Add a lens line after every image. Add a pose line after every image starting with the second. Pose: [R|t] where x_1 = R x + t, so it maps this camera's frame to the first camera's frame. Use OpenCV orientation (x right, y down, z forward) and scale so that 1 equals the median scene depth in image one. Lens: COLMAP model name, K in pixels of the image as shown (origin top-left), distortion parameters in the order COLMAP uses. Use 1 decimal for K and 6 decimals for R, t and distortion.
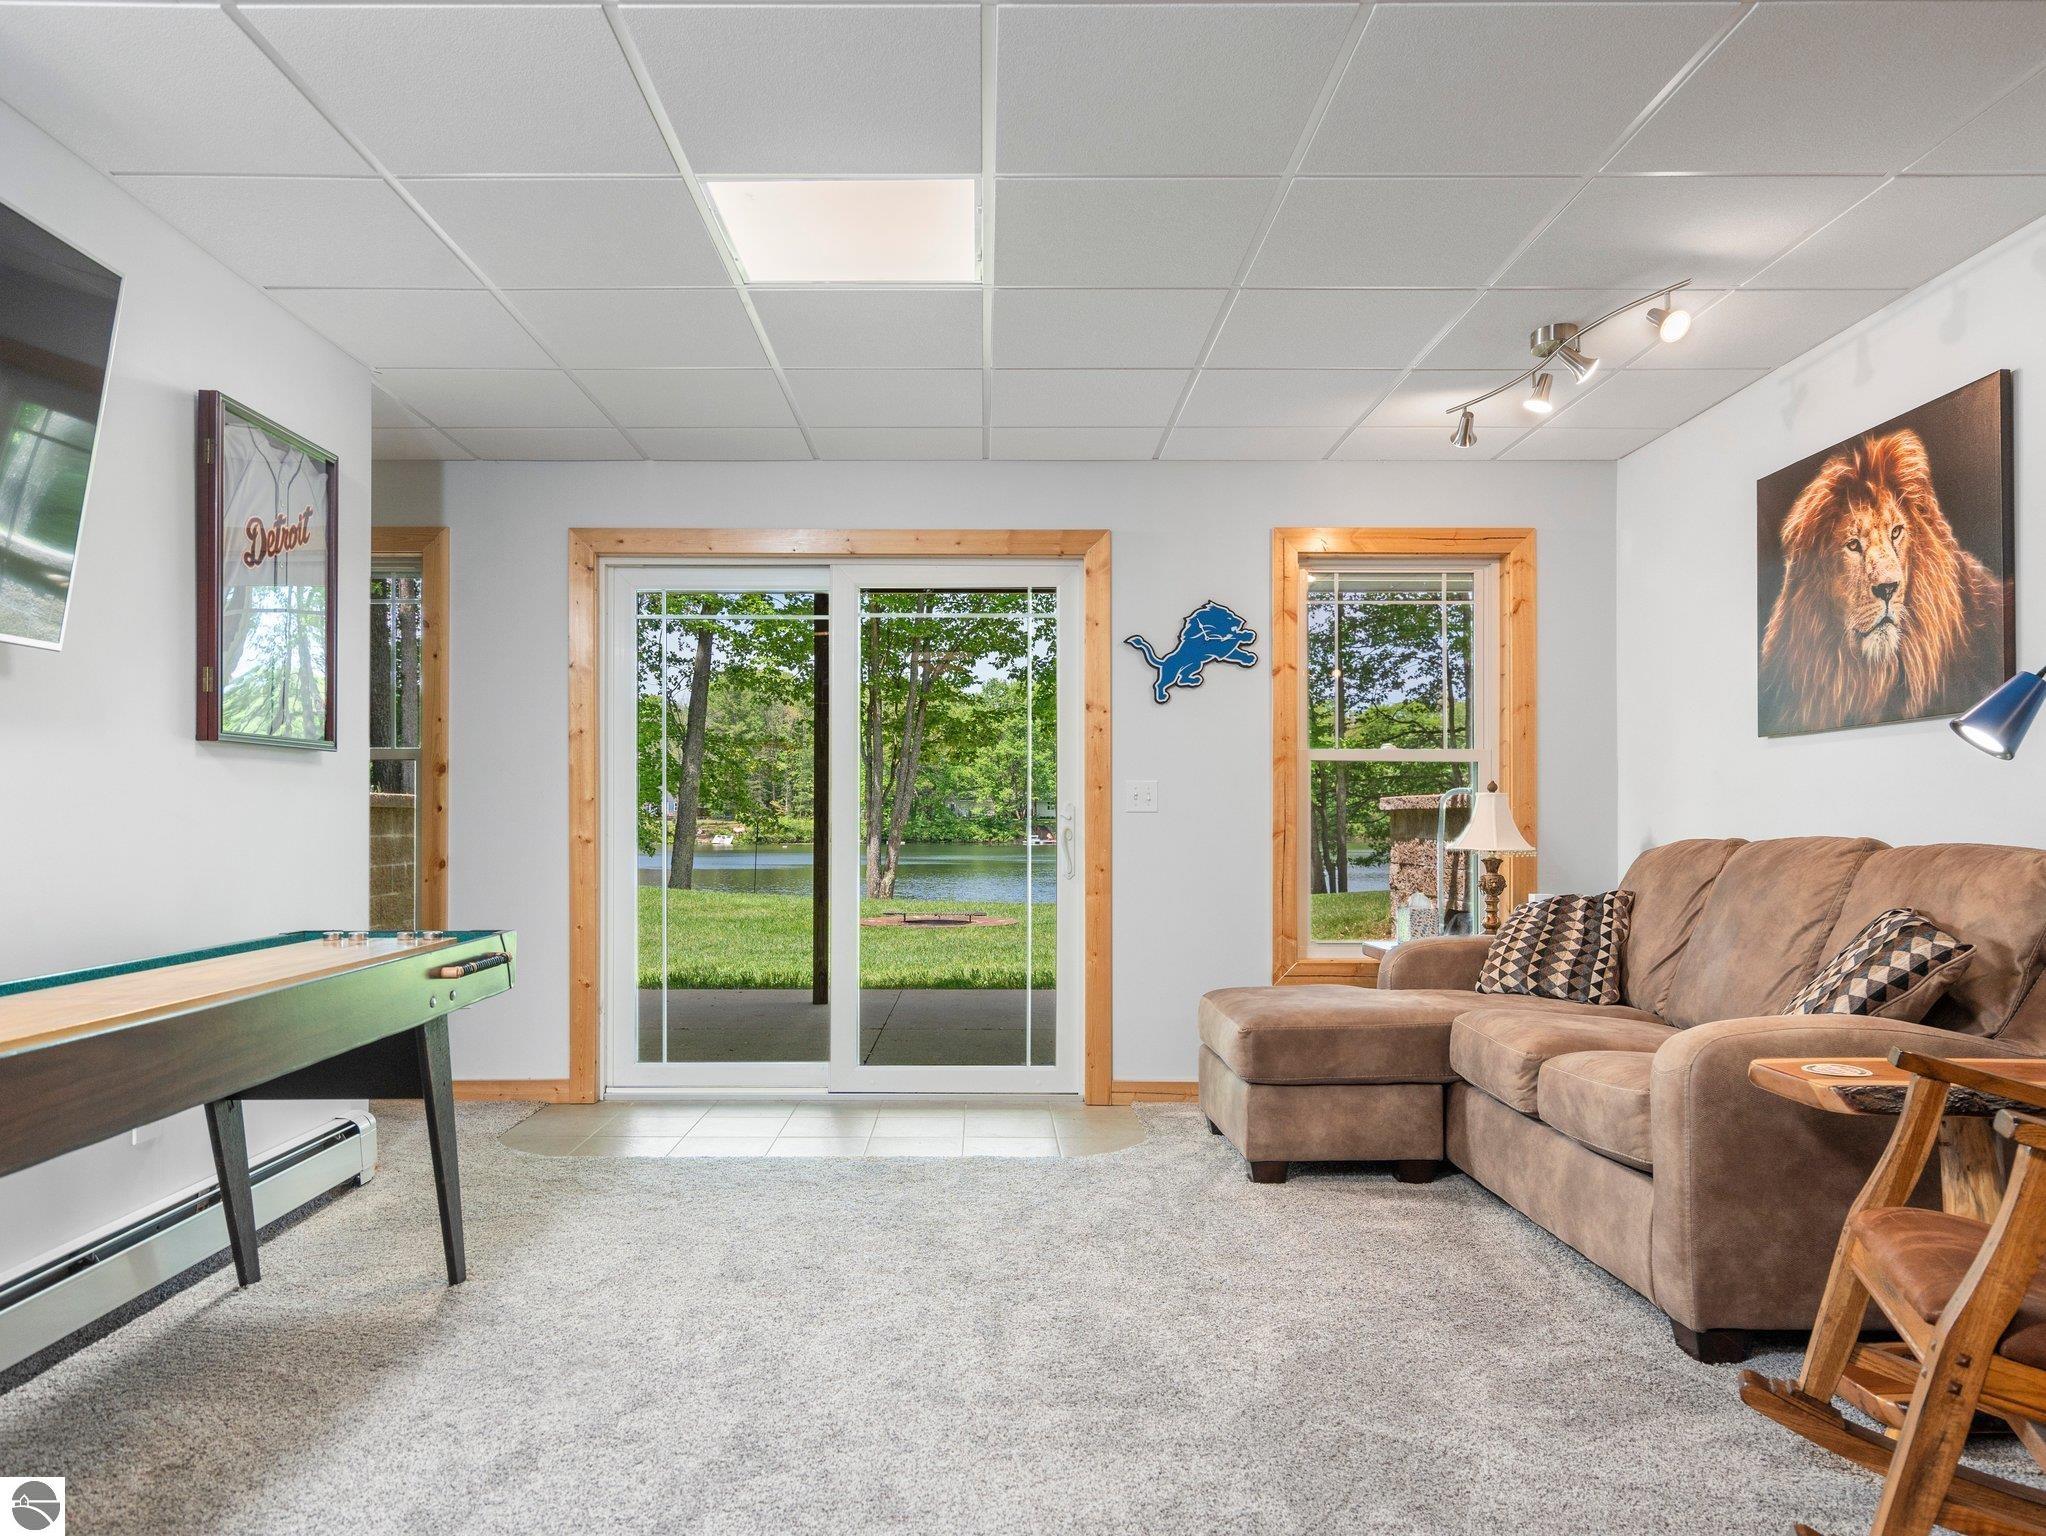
lens RADIAL K [[1316.0, 0, 1065.8], [0, 1316.0, 820.2], [0, 0, 1]] dist [0.000426, 0.001142]
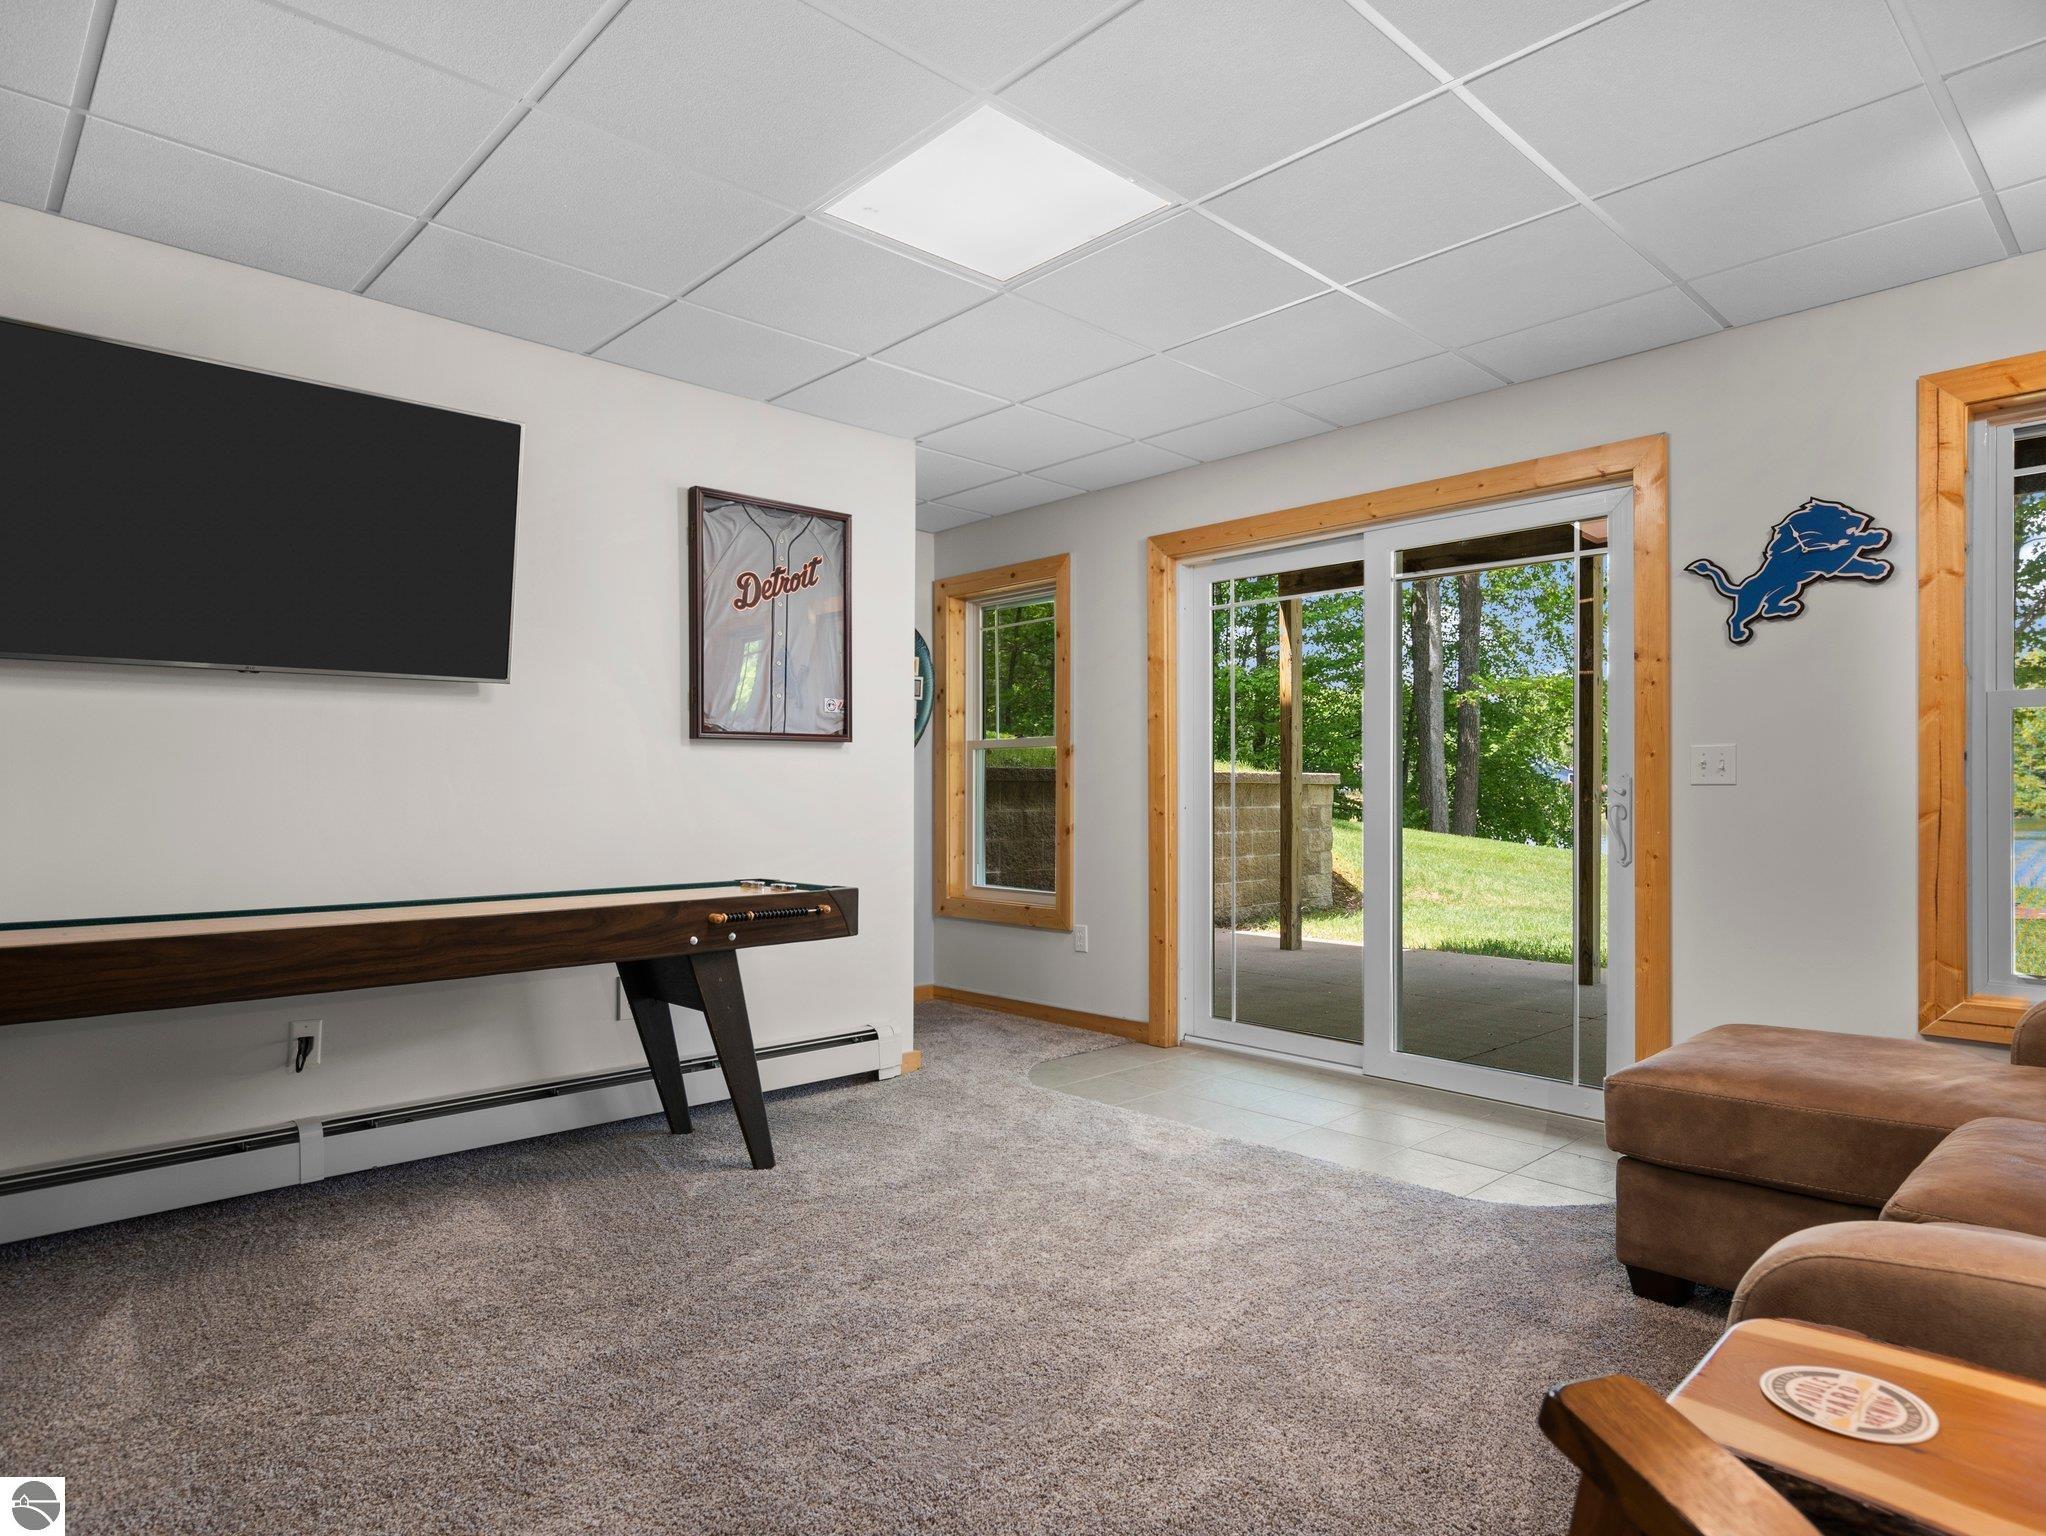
lens RADIAL K [[1175.7, 0, 1020.4], [0, 1175.7, 787.9], [0, 0, 1]] dist [0.001736, 0.001505]
pose [[0.708409, -0.004847, -0.705785, 0.261289], [0.004451, 0.999987, -0.002400, -0.003917], [0.705788, -0.001442, 0.708422, 0.213171]]
